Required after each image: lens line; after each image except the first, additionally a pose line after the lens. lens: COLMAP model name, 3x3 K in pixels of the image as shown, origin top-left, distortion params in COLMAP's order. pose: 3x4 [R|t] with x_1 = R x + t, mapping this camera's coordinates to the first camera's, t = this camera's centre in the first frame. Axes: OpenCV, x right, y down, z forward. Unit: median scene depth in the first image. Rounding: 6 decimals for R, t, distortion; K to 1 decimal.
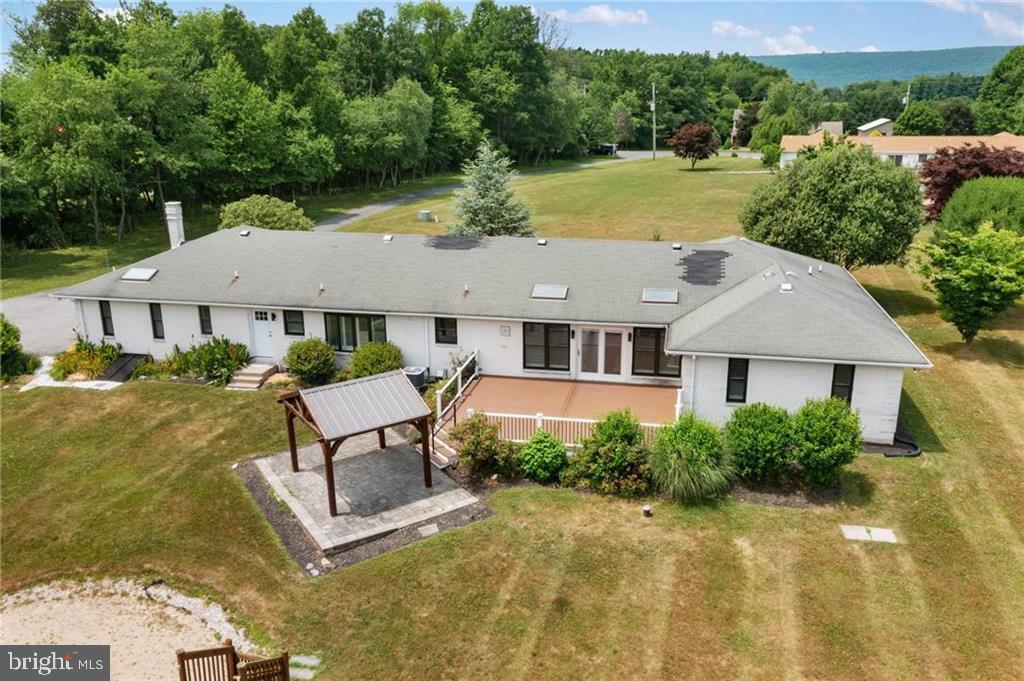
lens RADIAL K [[815.5, 0, 512.0], [0, 815.5, 340.5], [0, 0, 1]] dist [0.008104, -0.000874]
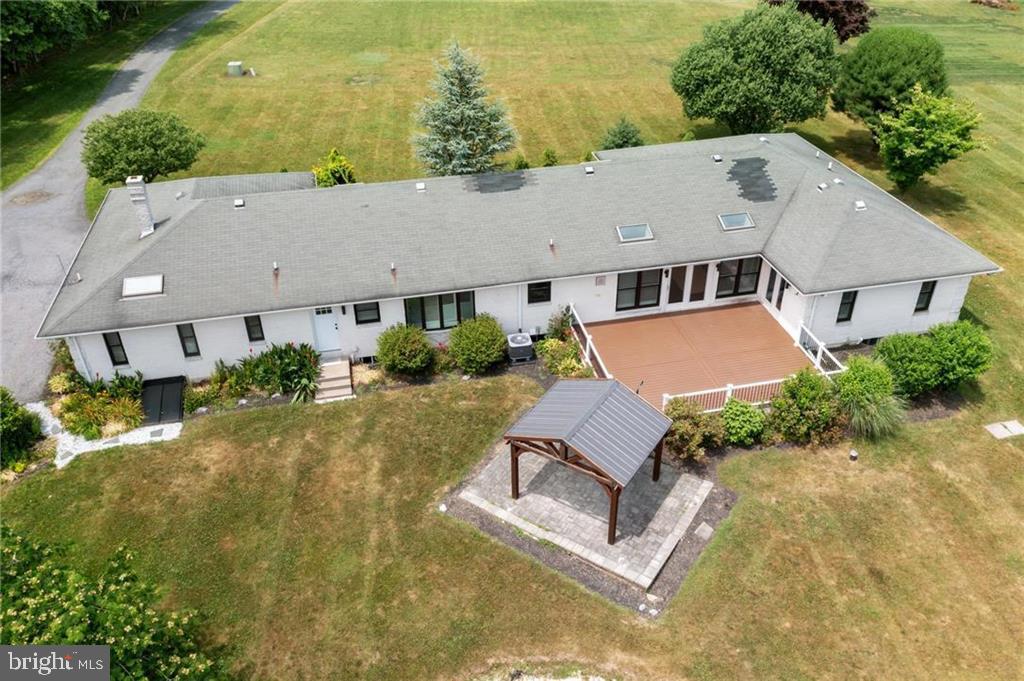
lens RADIAL K [[800.7, 0, 512.0], [0, 800.7, 340.5], [0, 0, 1]] dist [0.000119, -0.000978]
pose [[0.912134, -0.231041, 0.338572, -0.444501], [0.122237, 0.941744, 0.313331, -0.256736], [-0.391240, -0.244414, 0.887239, 0.159839]]
